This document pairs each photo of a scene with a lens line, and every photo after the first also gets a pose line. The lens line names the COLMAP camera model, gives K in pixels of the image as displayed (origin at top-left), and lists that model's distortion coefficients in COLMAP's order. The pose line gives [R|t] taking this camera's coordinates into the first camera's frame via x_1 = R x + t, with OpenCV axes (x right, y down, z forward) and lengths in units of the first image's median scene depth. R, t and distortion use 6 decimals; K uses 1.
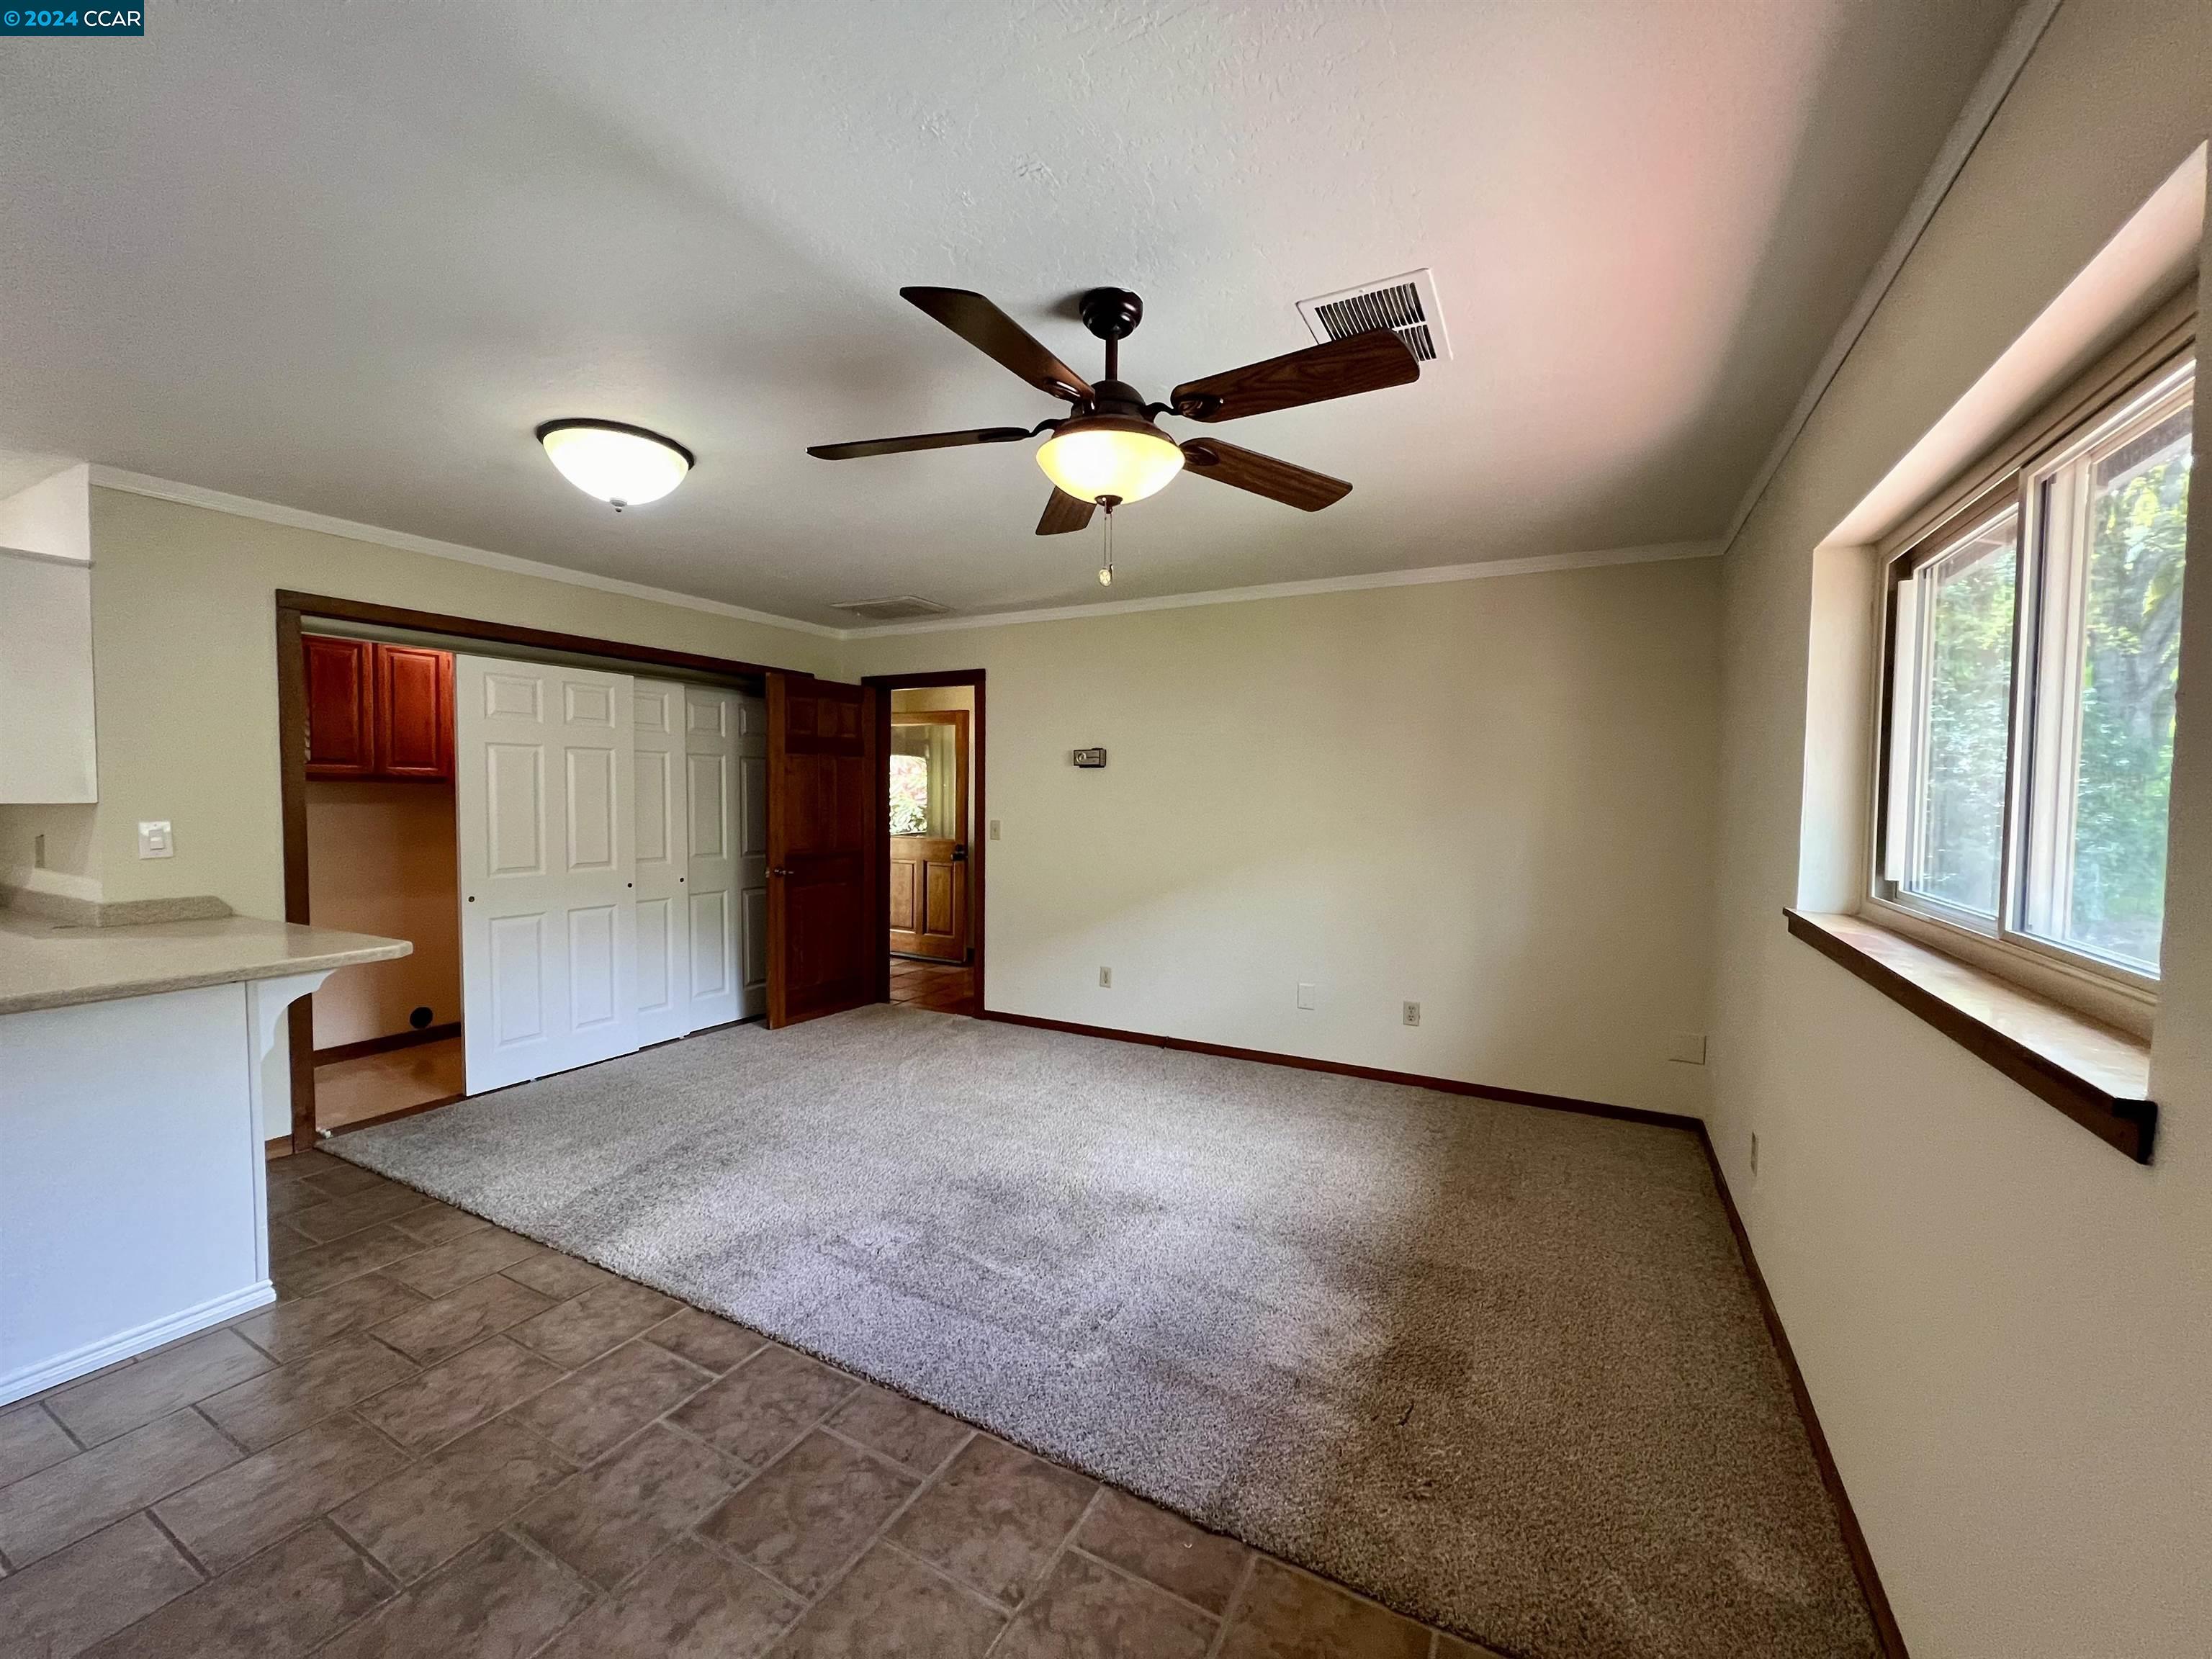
lens RADIAL K [[883.9, 0, 1103.0], [0, 883.9, 832.4], [0, 0, 1]] dist [0.000429, -0.000056]
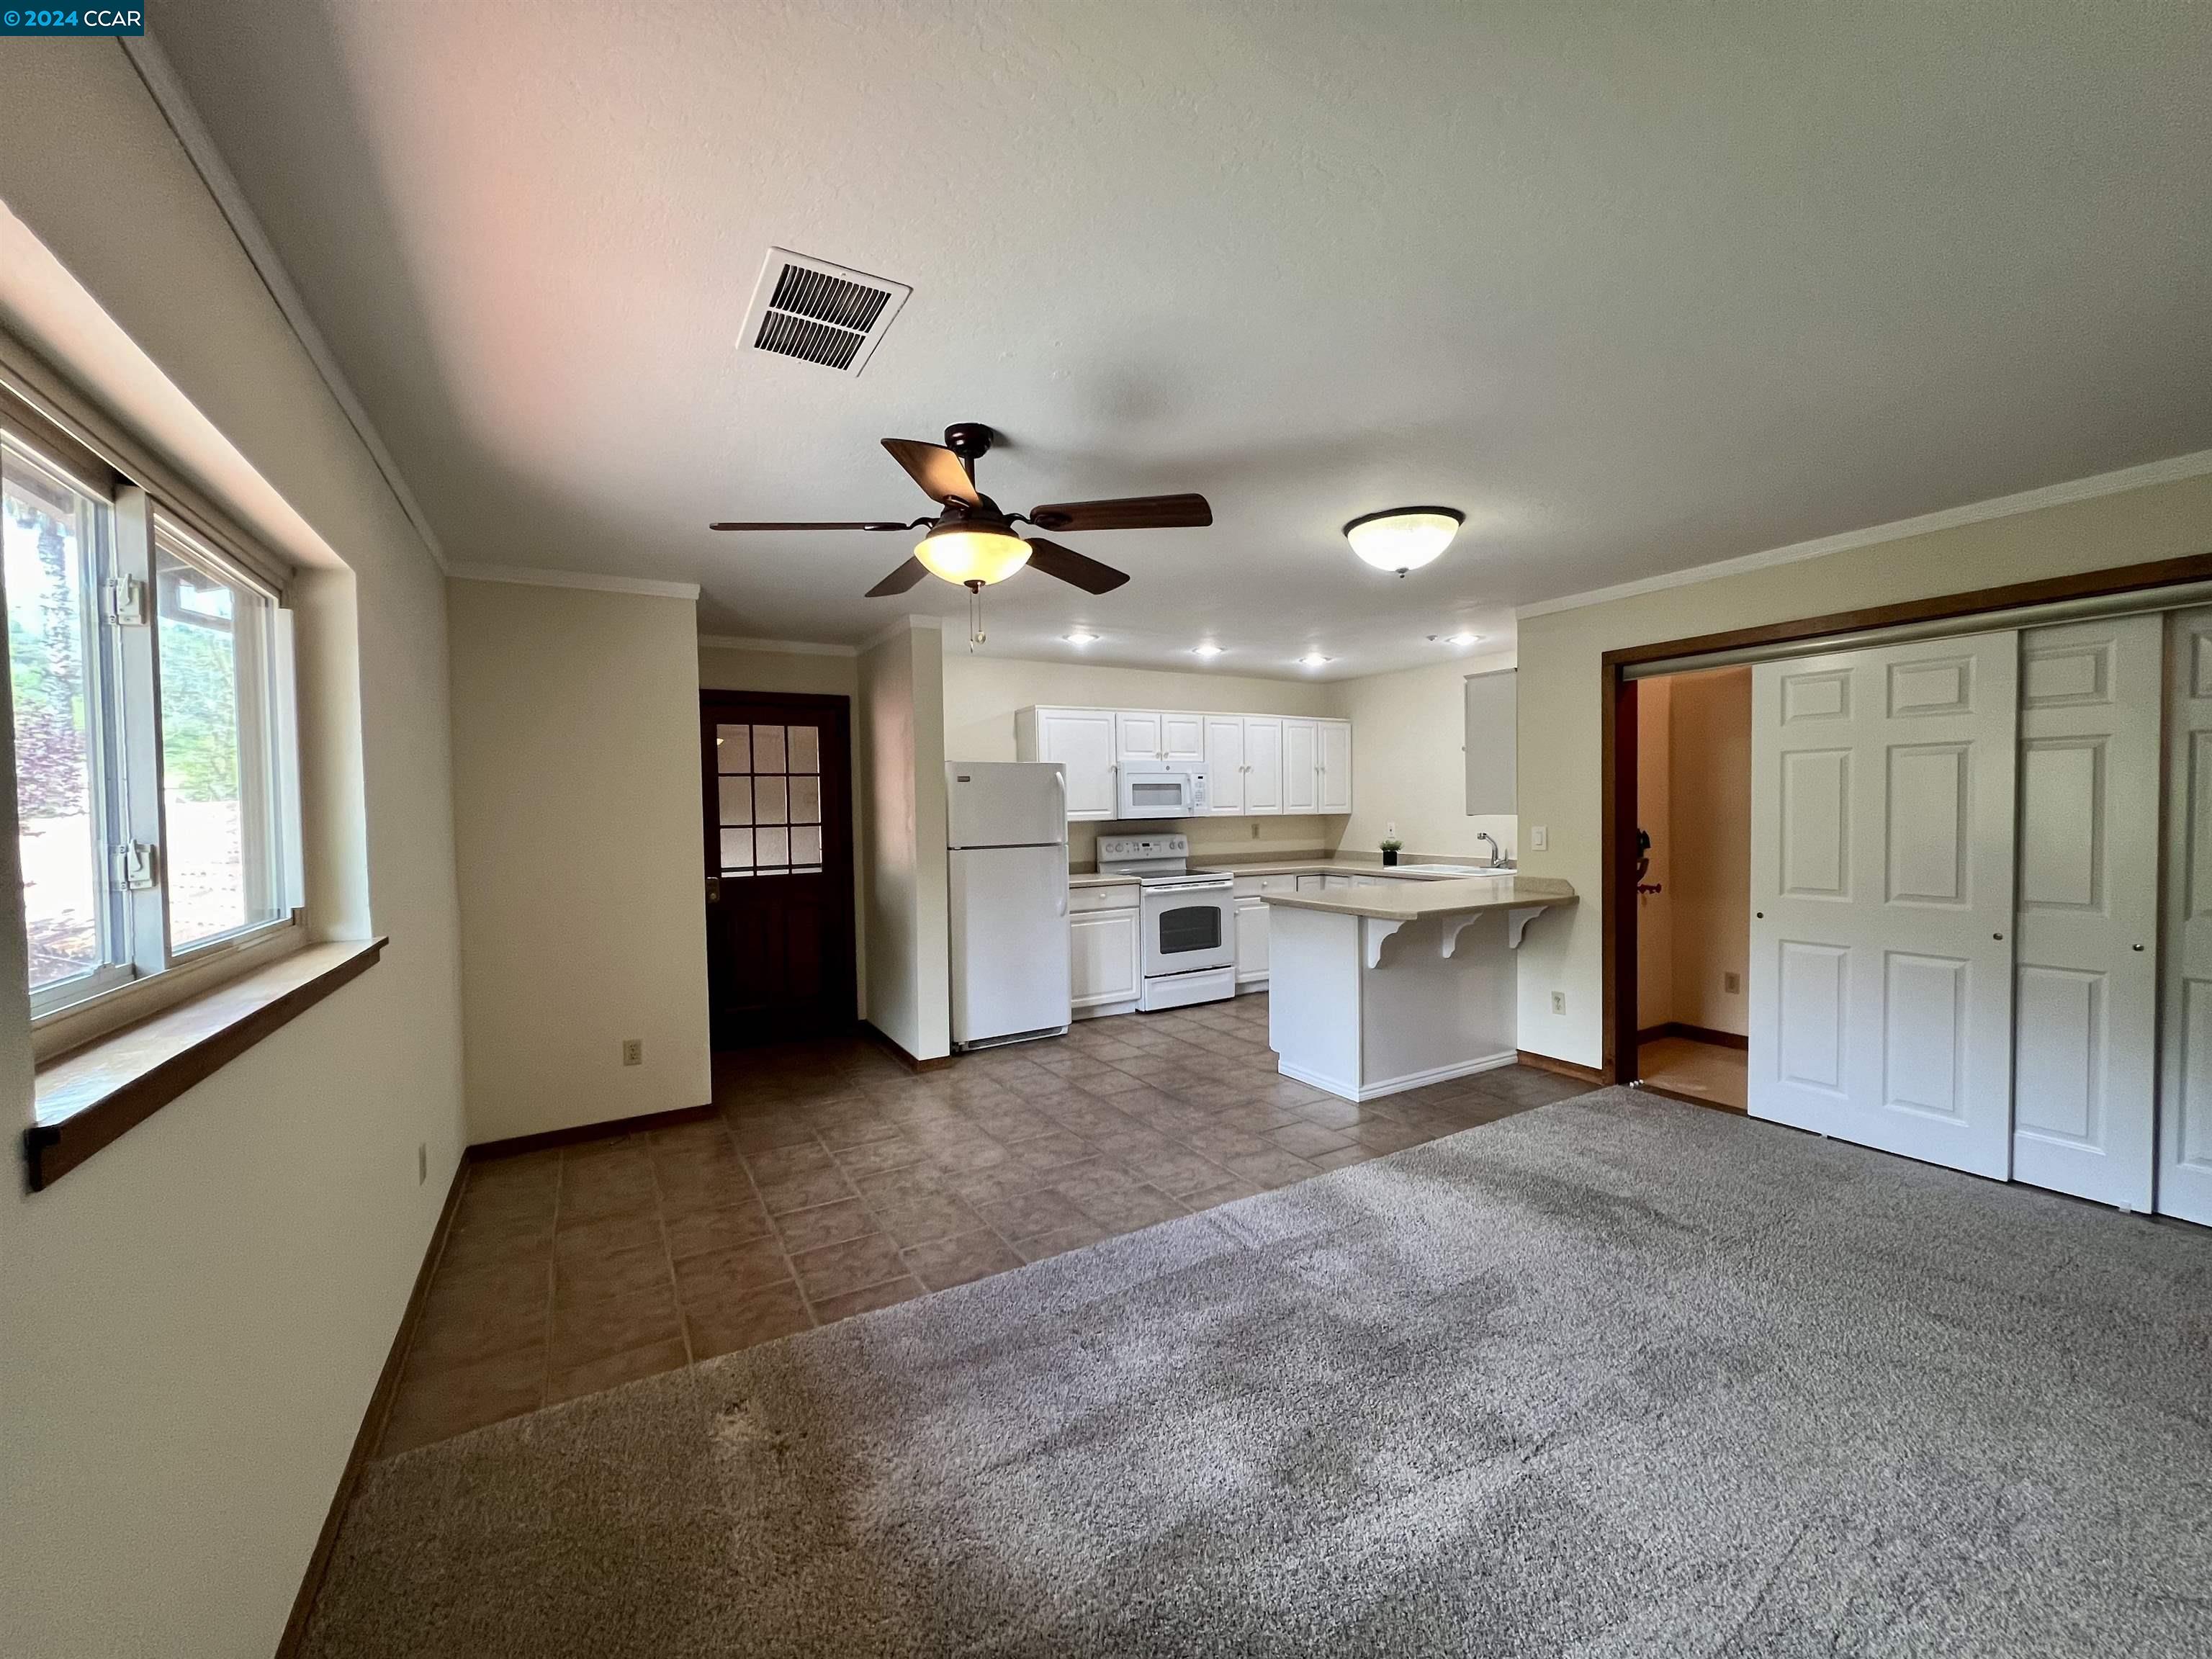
lens RADIAL K [[883.9, 0, 1103.0], [0, 883.9, 832.4], [0, 0, 1]] dist [0.000429, -0.000056]
pose [[-0.519885, 0.024821, -0.853876, 0.569619], [-0.027476, 0.998575, 0.045755, -0.046593], [0.853794, 0.047248, -0.518462, 1.039499]]
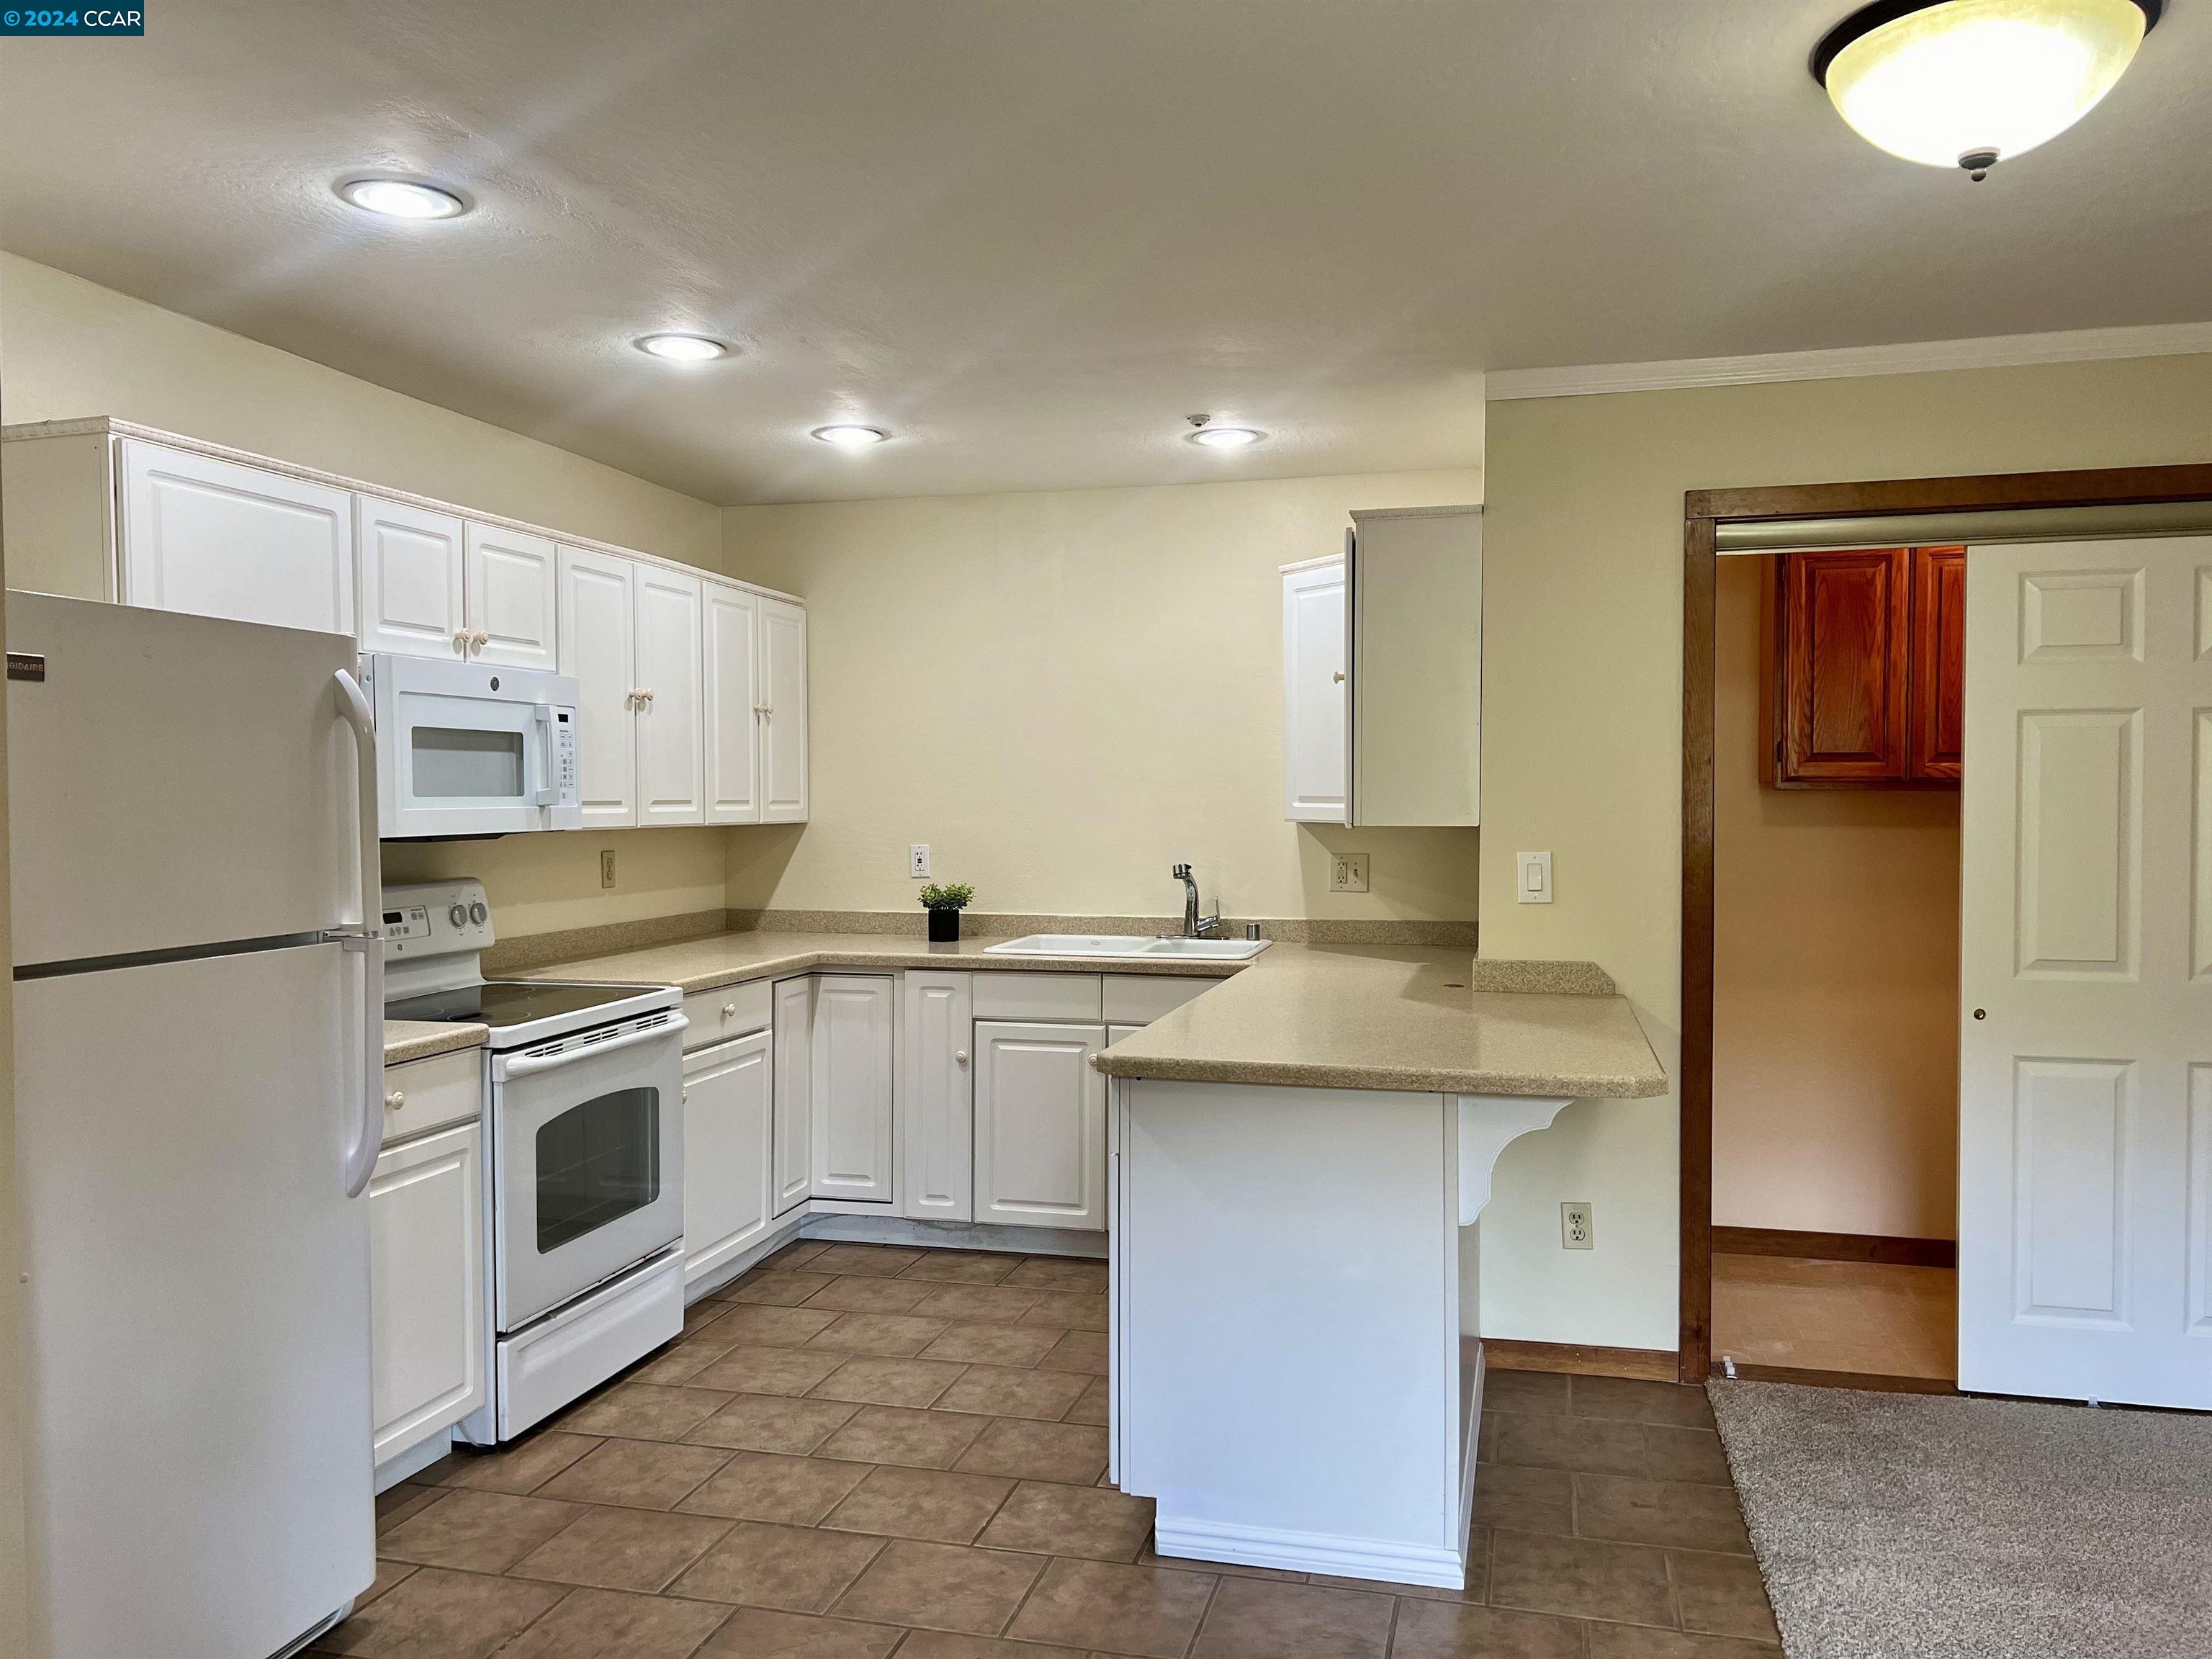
lens RADIAL K [[1660.3, 0, 1107.6], [0, 1660.3, 847.1], [0, 0, 1]] dist [0.051209, -0.046173]
pose [[0.242188, 0.020425, -0.970014, 0.136419], [-0.038701, 0.999186, 0.011376, -0.016351], [0.969457, 0.034786, 0.242781, 0.306259]]
